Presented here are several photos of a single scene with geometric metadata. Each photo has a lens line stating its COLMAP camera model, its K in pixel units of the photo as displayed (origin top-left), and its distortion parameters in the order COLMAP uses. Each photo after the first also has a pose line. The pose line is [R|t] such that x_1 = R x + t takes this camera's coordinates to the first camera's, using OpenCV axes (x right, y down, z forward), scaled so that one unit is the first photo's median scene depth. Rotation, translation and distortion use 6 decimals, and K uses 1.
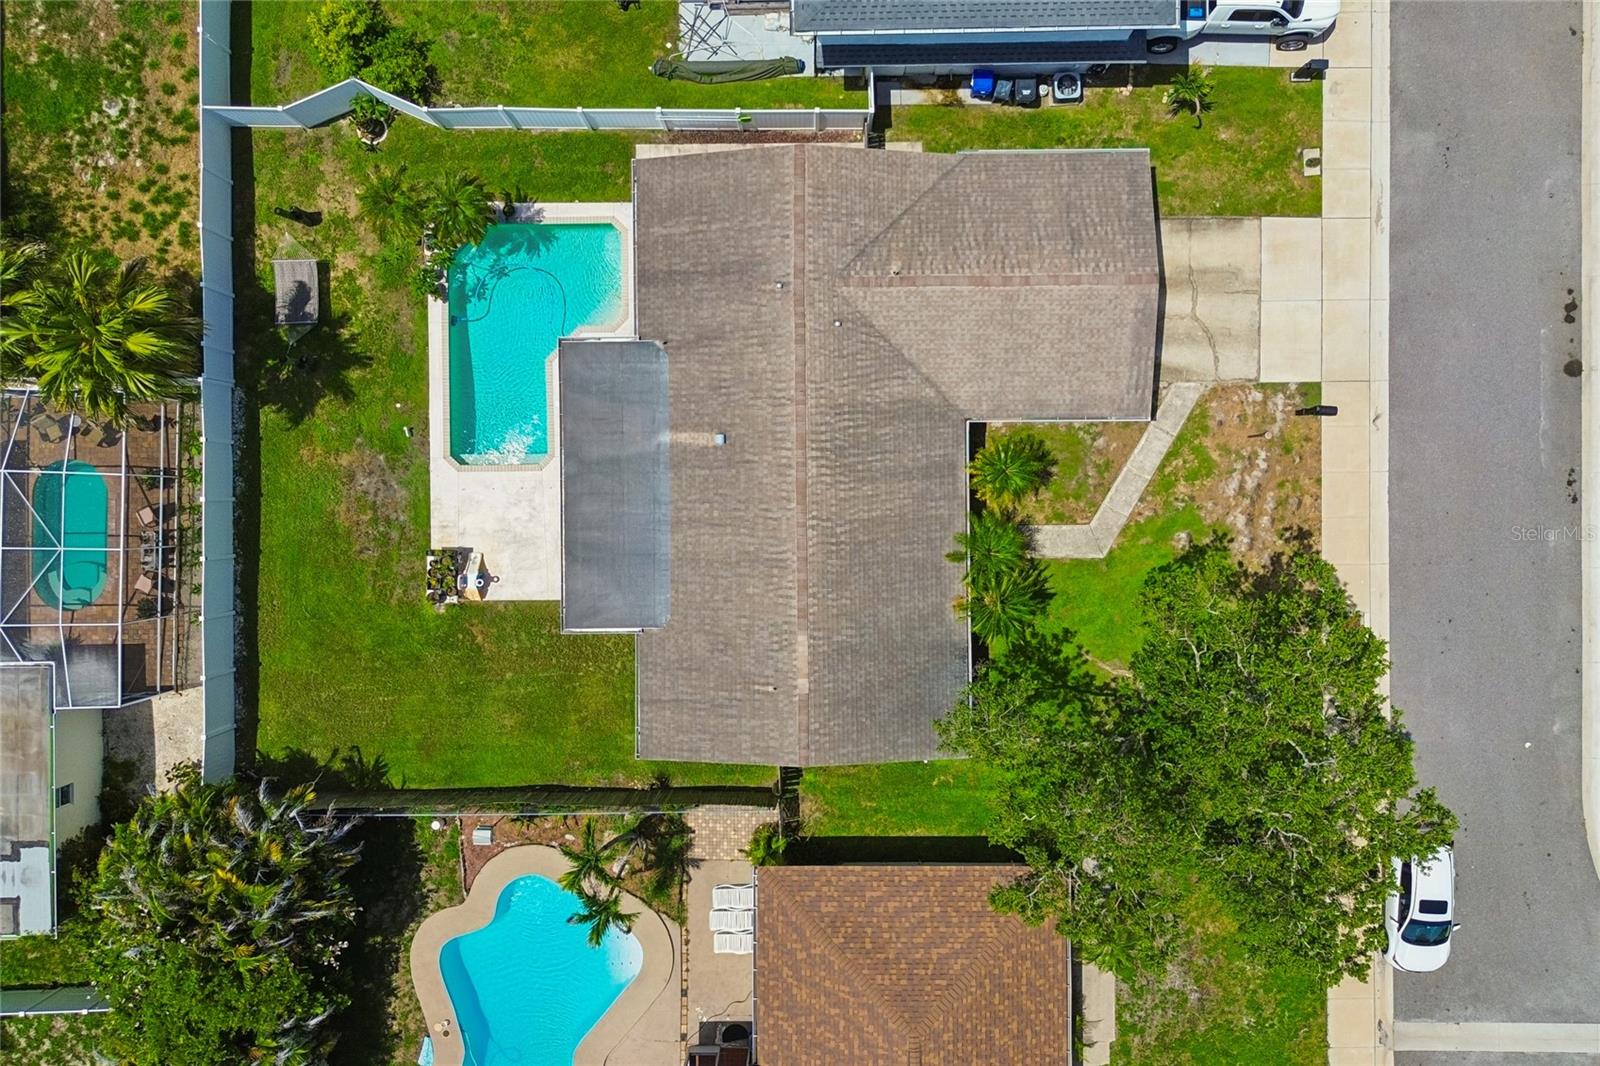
lens RADIAL K [[1134.2, 0, 800.0], [0, 1134.2, 533.0], [0, 0, 1]] dist [0.075645, -0.079366]
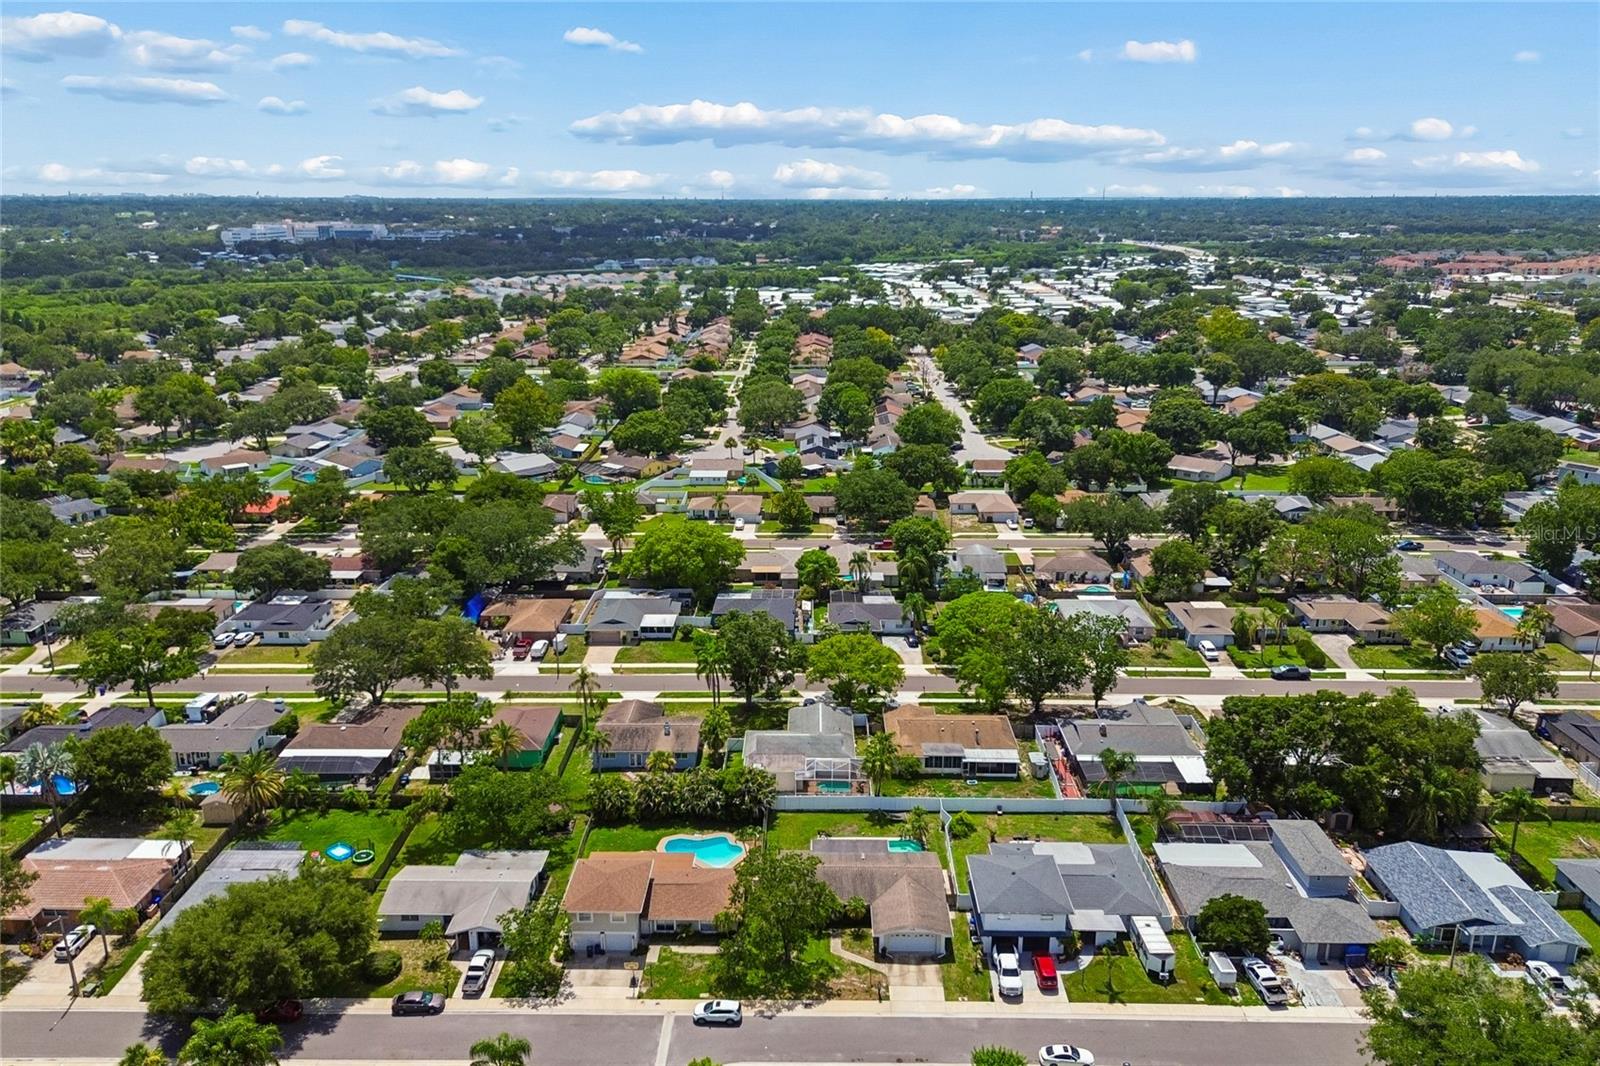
lens RADIAL K [[1146.0, 0, 806.3], [0, 1146.0, 532.3], [0, 0, 1]] dist [0.073951, -0.075514]
pose [[-0.013607, 0.292963, -0.956027, 2.992294], [-0.999907, -0.002967, 0.013322, 0.049955], [0.001066, 0.956119, 0.292976, -1.053632]]
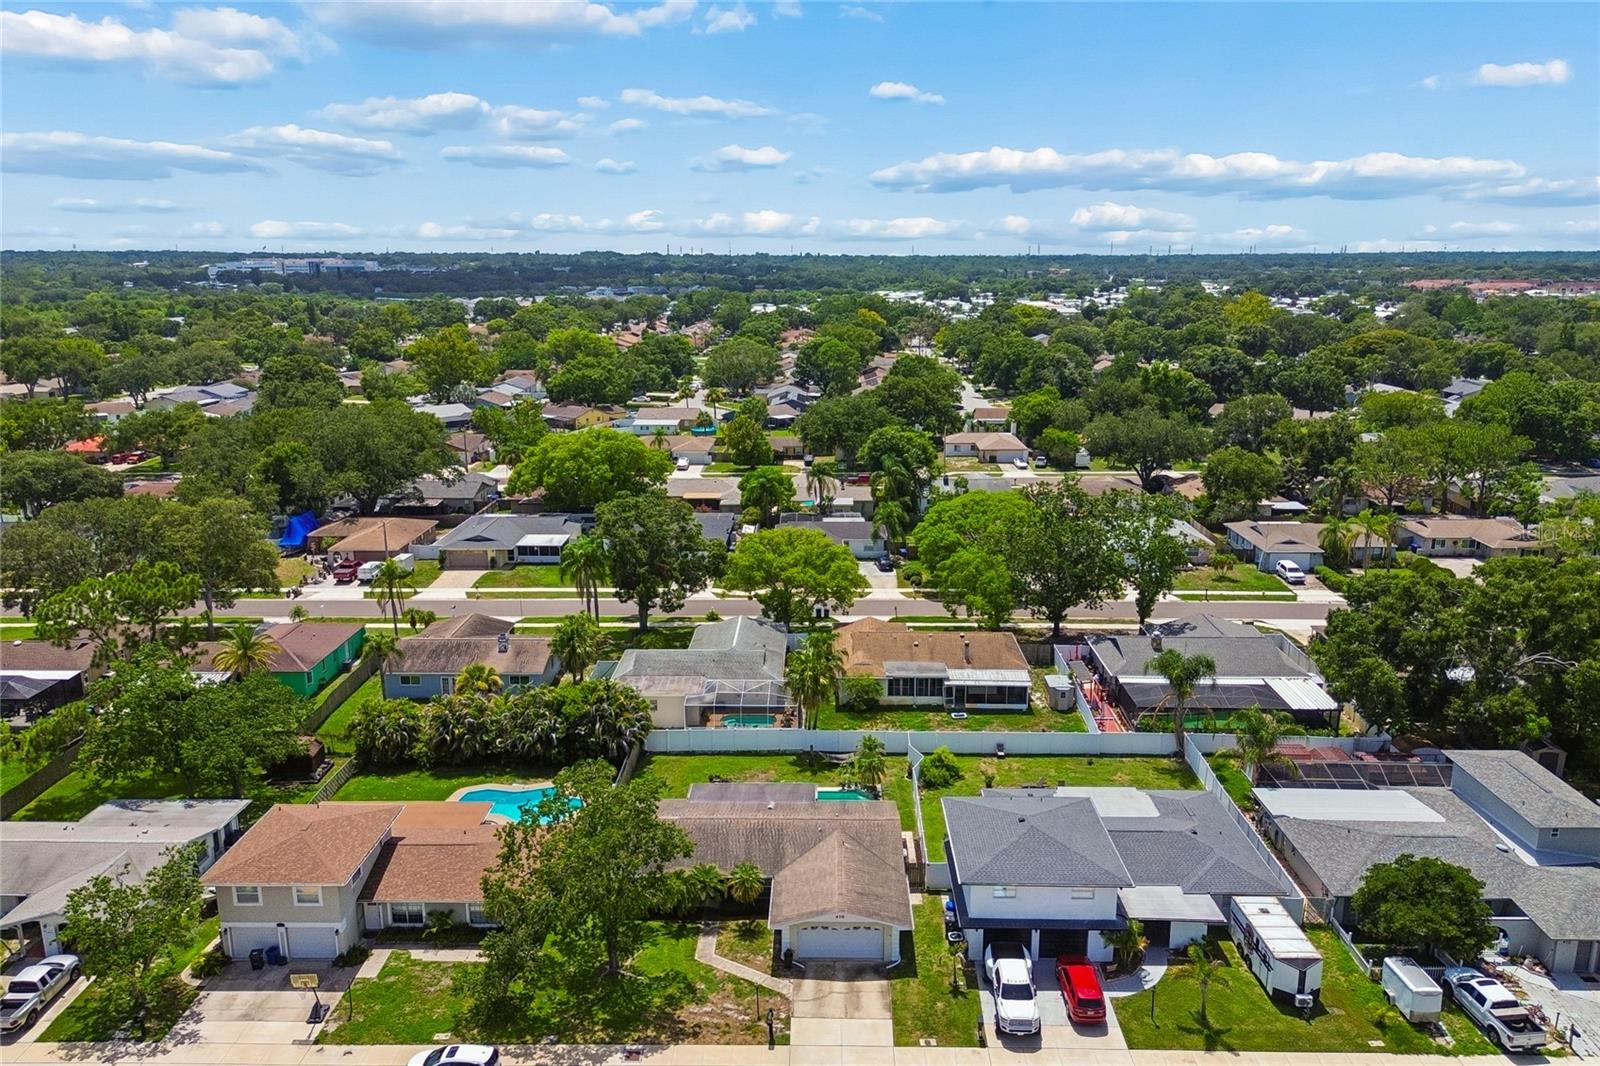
lens RADIAL K [[1154.4, 0, 804.5], [0, 1154.4, 535.1], [0, 0, 1]] dist [0.079736, -0.078277]
pose [[-0.021929, 0.248690, -0.968335, 1.846436], [-0.999743, 0.000134, 0.022675, -0.188916], [0.005769, 0.968583, 0.248623, -0.083289]]
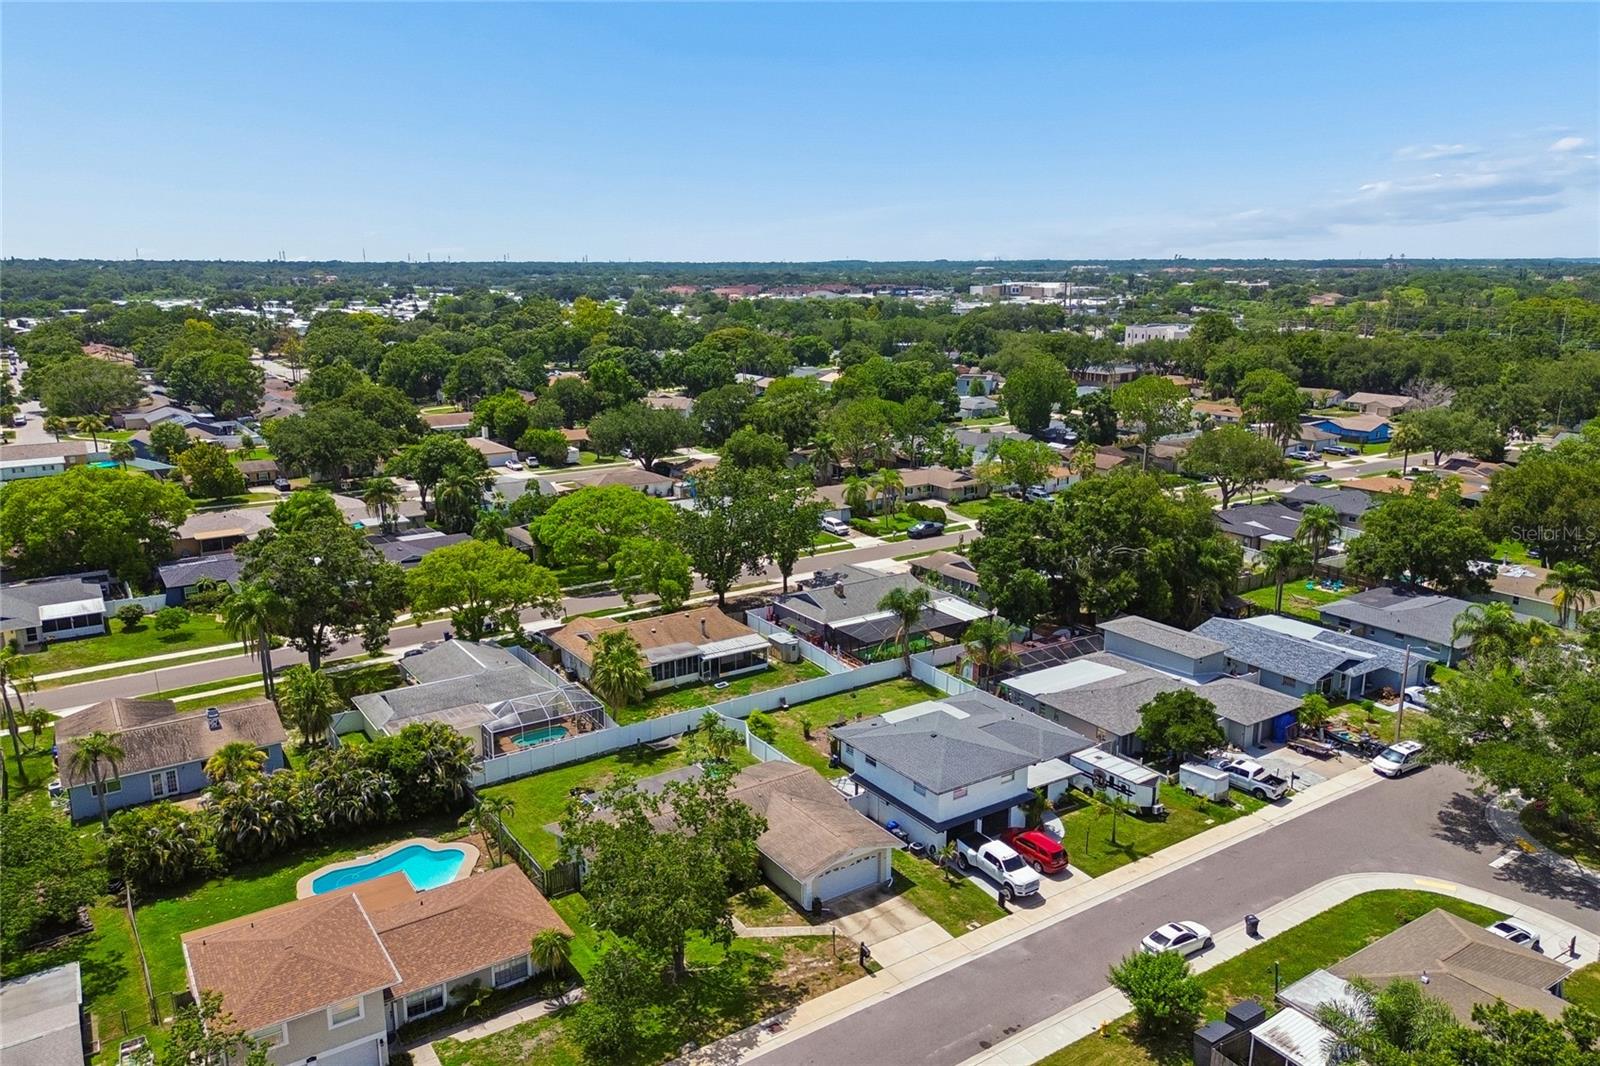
lens RADIAL K [[1134.2, 0, 800.0], [0, 1134.2, 533.0], [0, 0, 1]] dist [0.075645, -0.079366]
pose [[0.551653, 0.206018, -0.808230, 1.666955], [-0.834072, 0.134117, -0.535104, 0.826134], [-0.001844, 0.969314, 0.245820, -0.075860]]
